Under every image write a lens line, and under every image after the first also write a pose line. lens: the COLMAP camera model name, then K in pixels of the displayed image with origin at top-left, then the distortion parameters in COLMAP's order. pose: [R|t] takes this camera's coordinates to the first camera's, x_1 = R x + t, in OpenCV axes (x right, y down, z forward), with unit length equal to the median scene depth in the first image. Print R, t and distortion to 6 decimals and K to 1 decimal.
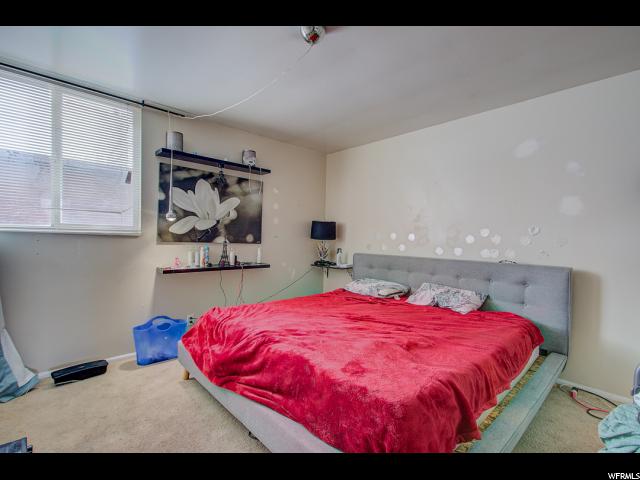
lens RADIAL K [[298.0, 0, 319.0], [0, 298.0, 242.5], [0, 0, 1]] dist [-0.002090, -0.000018]
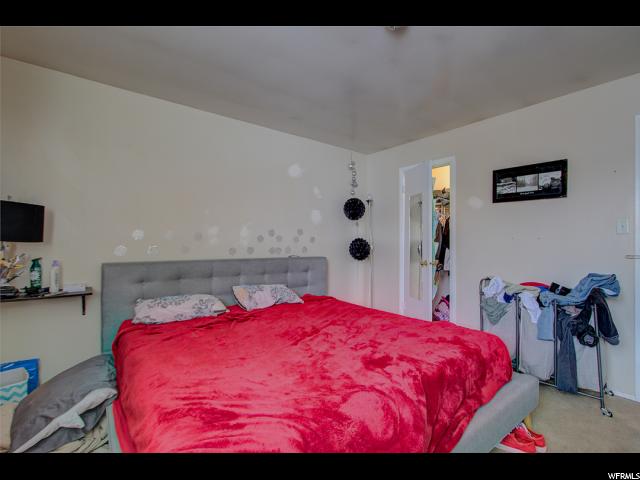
lens RADIAL K [[298.0, 0, 319.0], [0, 298.0, 242.5], [0, 0, 1]] dist [-0.002090, -0.000018]
pose [[0.088913, -0.021798, 0.995801, -0.513420], [0.014839, 0.999679, 0.020558, -0.014288], [-0.995929, 0.012948, 0.089208, 0.627596]]
